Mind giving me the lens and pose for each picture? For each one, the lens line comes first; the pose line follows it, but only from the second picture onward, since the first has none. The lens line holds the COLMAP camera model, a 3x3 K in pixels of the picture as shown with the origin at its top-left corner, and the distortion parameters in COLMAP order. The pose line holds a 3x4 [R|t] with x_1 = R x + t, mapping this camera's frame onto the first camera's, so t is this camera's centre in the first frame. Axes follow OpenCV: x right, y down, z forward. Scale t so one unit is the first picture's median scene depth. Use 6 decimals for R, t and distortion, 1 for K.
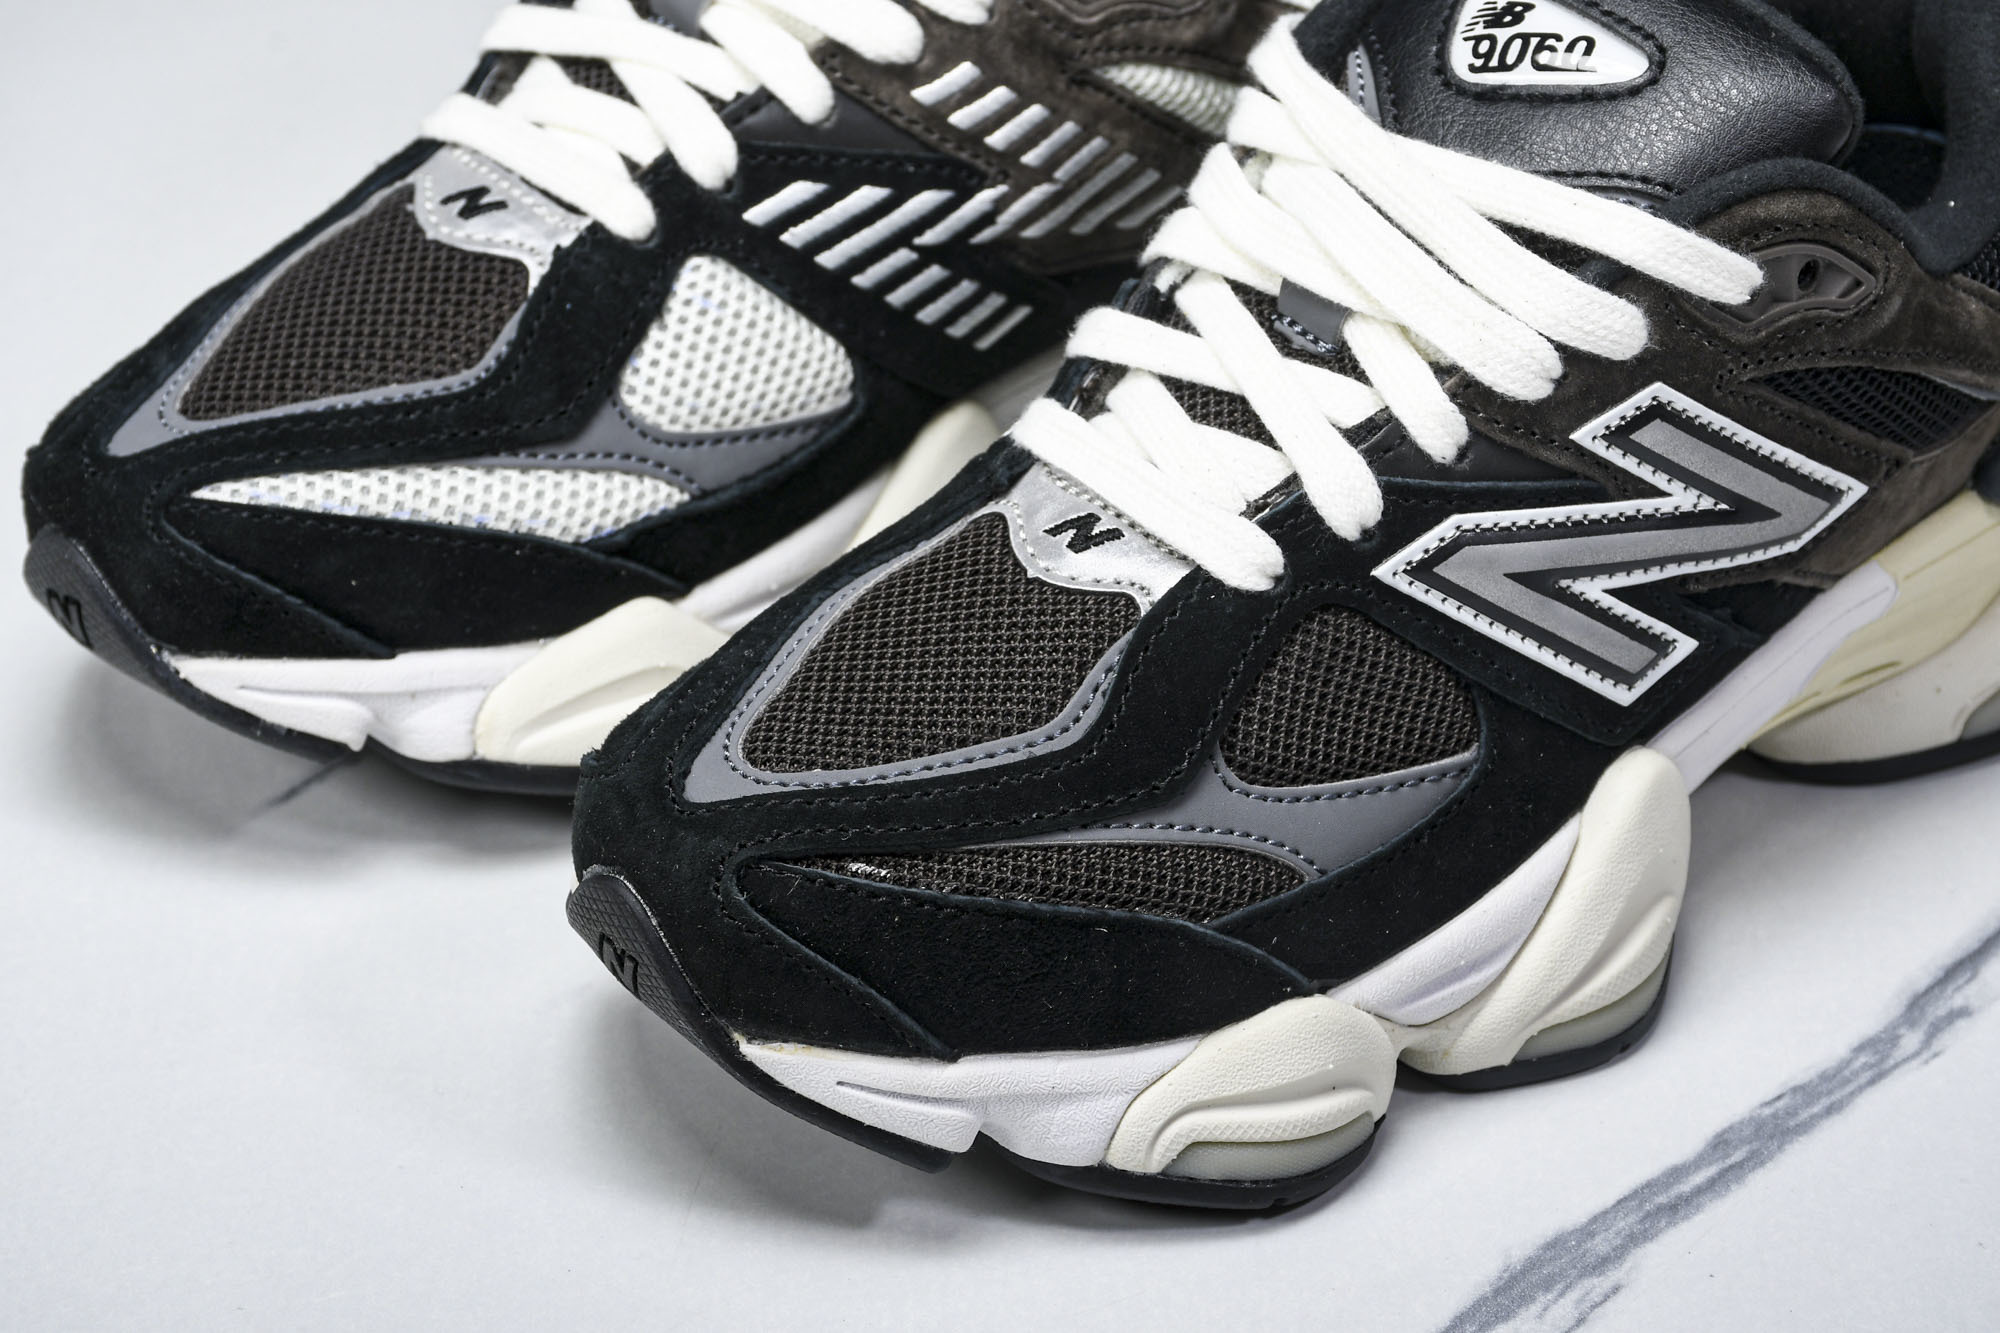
lens RADIAL K [[4876.3, 0, 956.0], [0, 4876.3, 684.6], [0, 0, 1]] dist [0.402002, 0.000000]
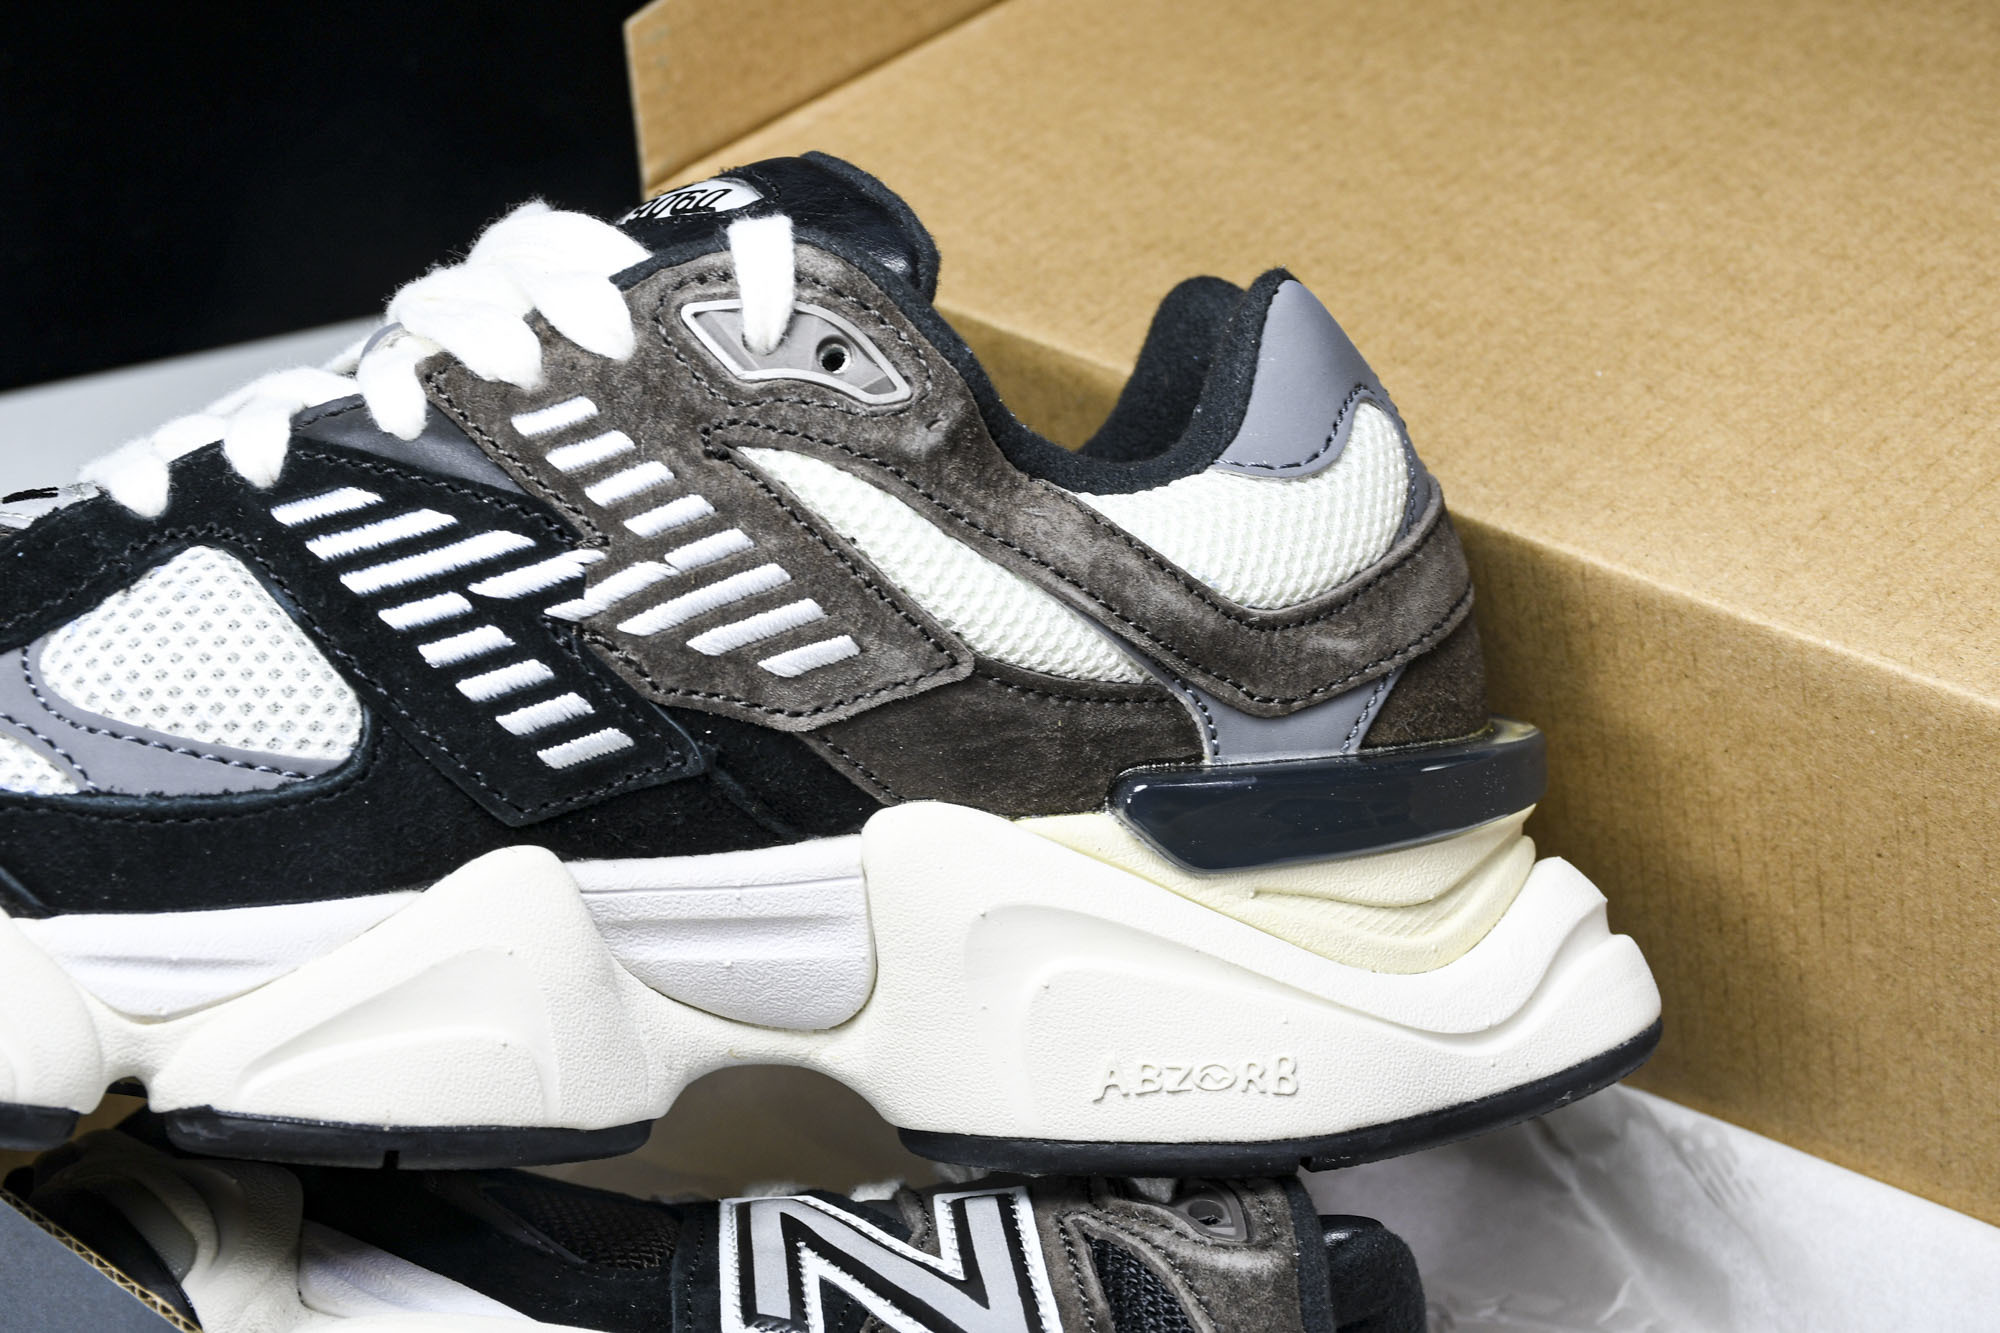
lens RADIAL K [[3925.2, 0, 992.5], [0, 3925.2, 685.5], [0, 0, 1]] dist [0.211645, 0.000000]
pose [[0.904047, 0.098868, -0.415841, 0.378217], [-0.290147, 0.856345, -0.427185, 0.195614], [0.313869, 0.506851, 0.802863, 0.561135]]
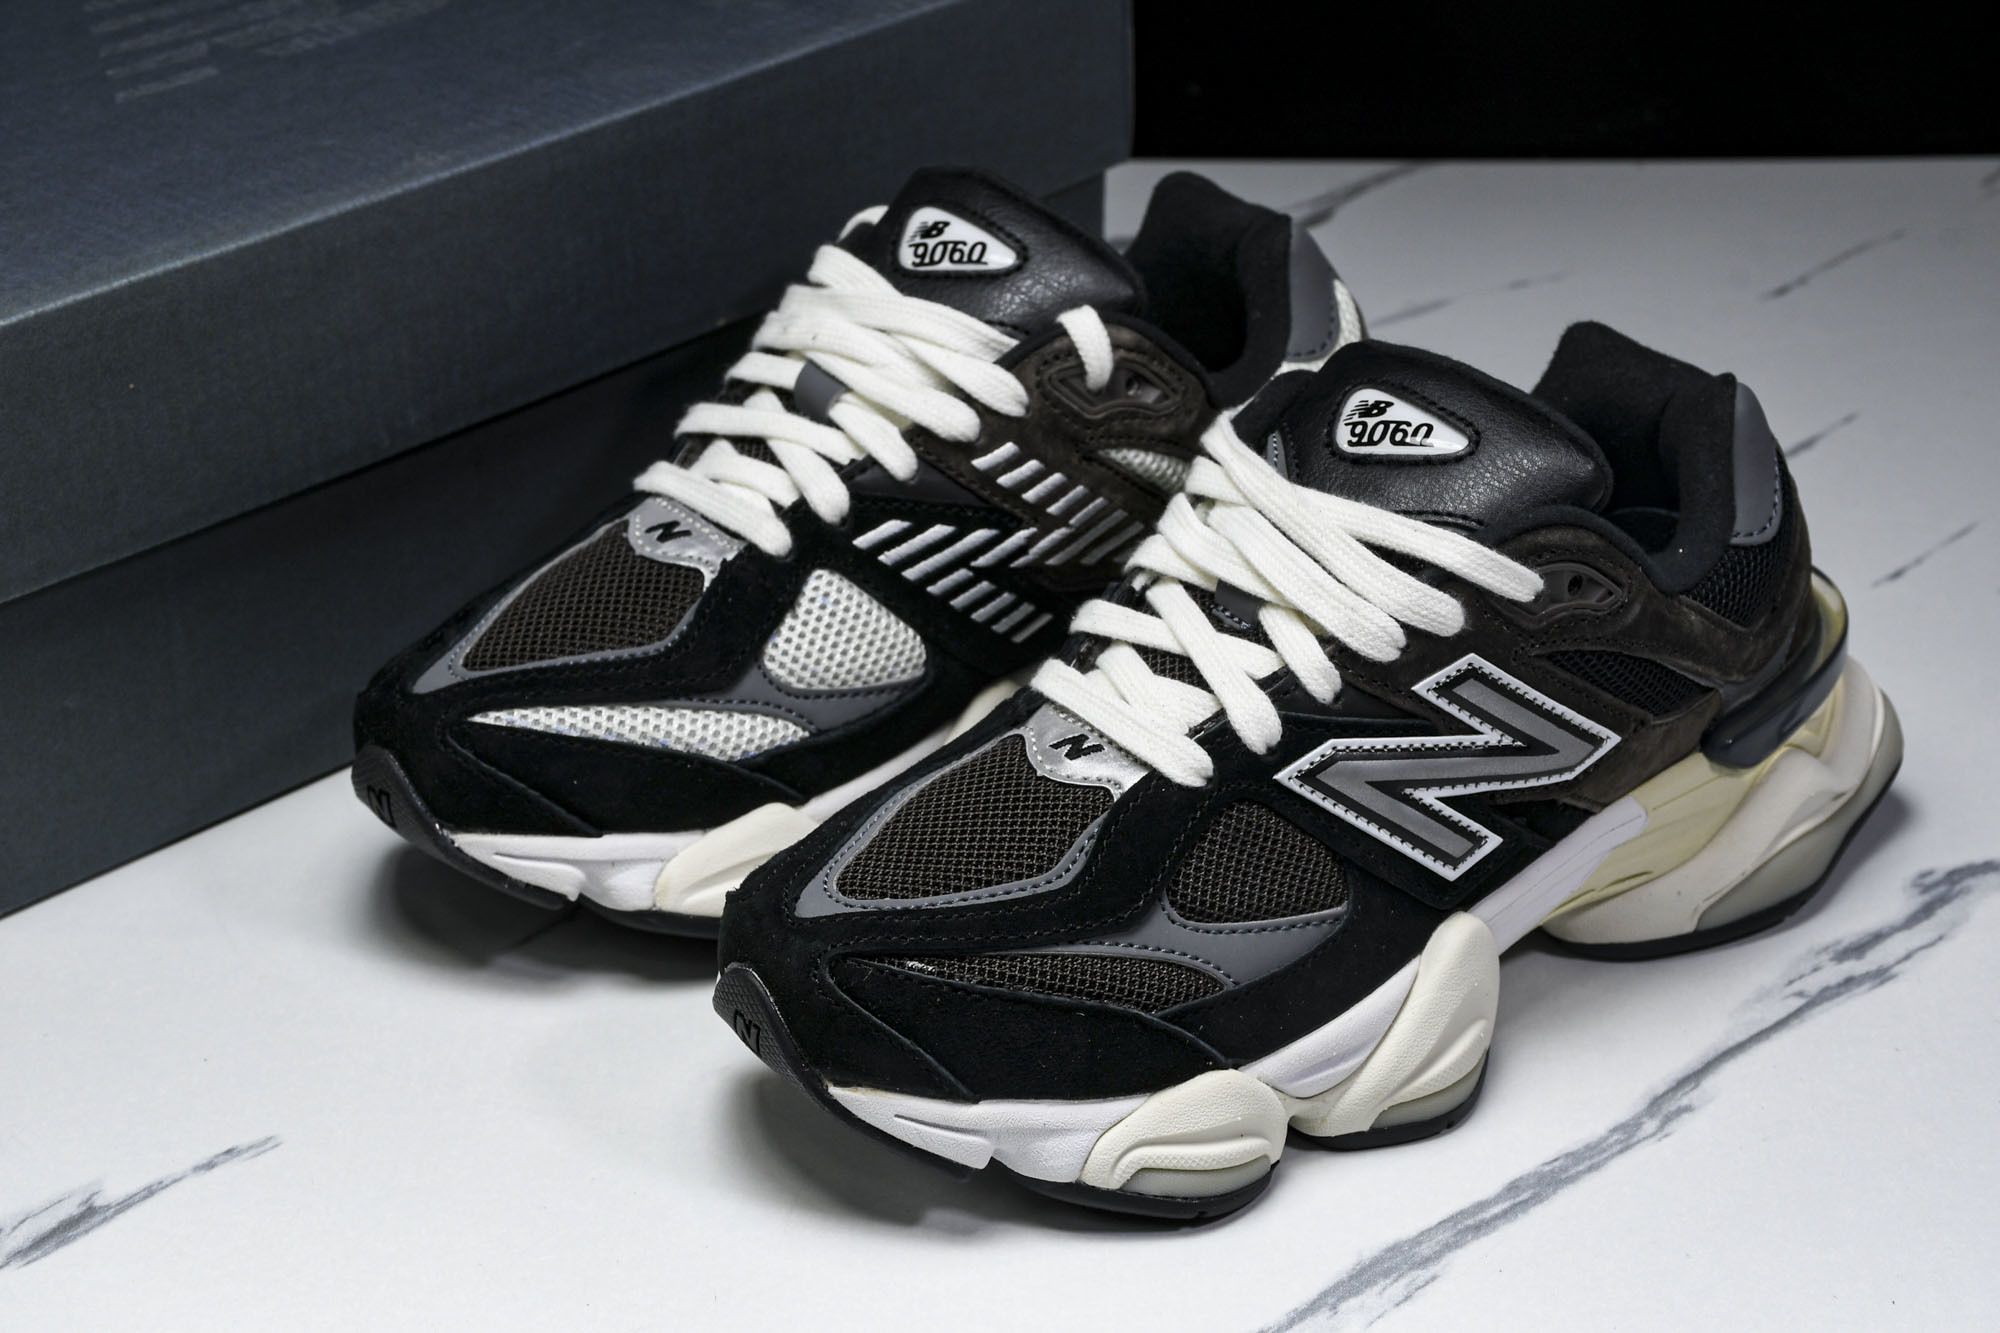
lens RADIAL K [[3925.2, 0, 940.0], [0, 3925.2, 685.7], [0, 0, 1]] dist [0.211645, 0.000000]
pose [[0.999219, 0.023268, -0.031937, 0.022160], [-0.026521, 0.994061, -0.105543, 0.074282], [0.029291, 0.106307, 0.993902, -0.161371]]
